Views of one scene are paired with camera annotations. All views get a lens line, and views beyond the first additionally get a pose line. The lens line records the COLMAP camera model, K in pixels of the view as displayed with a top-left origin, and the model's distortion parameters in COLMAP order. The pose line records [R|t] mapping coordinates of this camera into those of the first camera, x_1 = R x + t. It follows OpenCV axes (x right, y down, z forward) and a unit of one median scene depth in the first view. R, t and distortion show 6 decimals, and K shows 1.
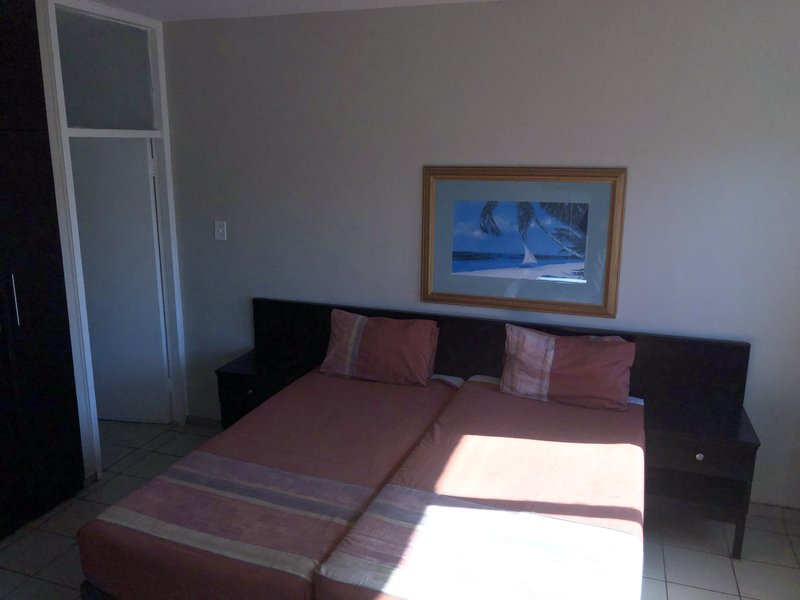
lens RADIAL K [[651.1, 0, 380.6], [0, 651.1, 289.6], [0, 0, 1]] dist [0.034004, -0.049994]
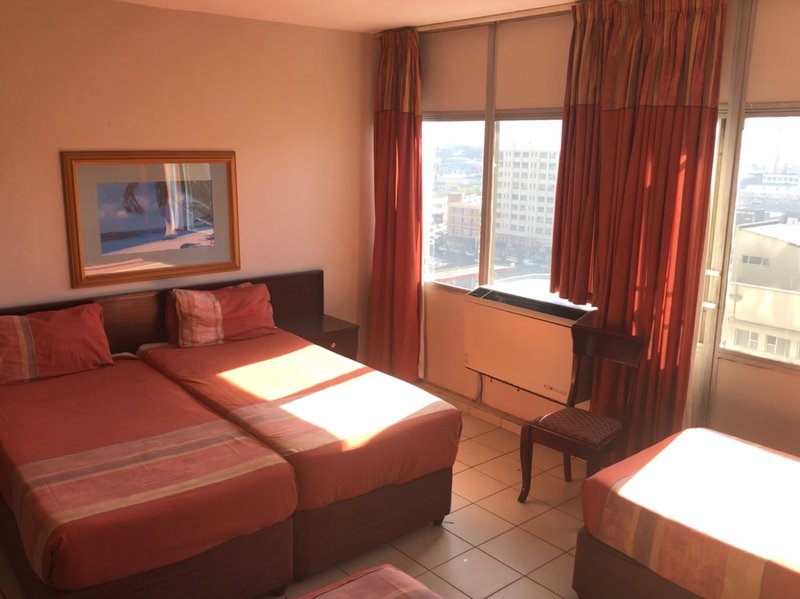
lens RADIAL K [[713.9, 0, 399.2], [0, 713.9, 303.0], [0, 0, 1]] dist [-0.050113, 0.010843]
pose [[0.492854, -0.181283, 0.851018, -0.666065], [0.176300, 0.978574, 0.106354, 0.014052], [-0.852064, 0.097617, 0.514254, 0.033112]]
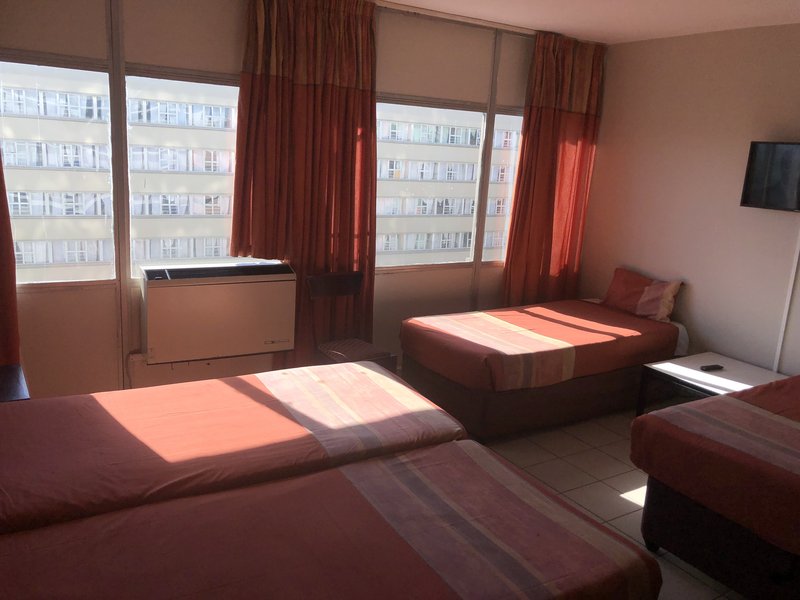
lens RADIAL K [[651.1, 0, 395.8], [0, 651.1, 297.9], [0, 0, 1]] dist [0.034004, -0.049994]
pose [[-0.785894, -0.192002, 0.587798, -0.414574], [0.069903, 0.916894, 0.392961, -0.197722], [-0.614398, 0.349914, -0.707160, 1.113375]]
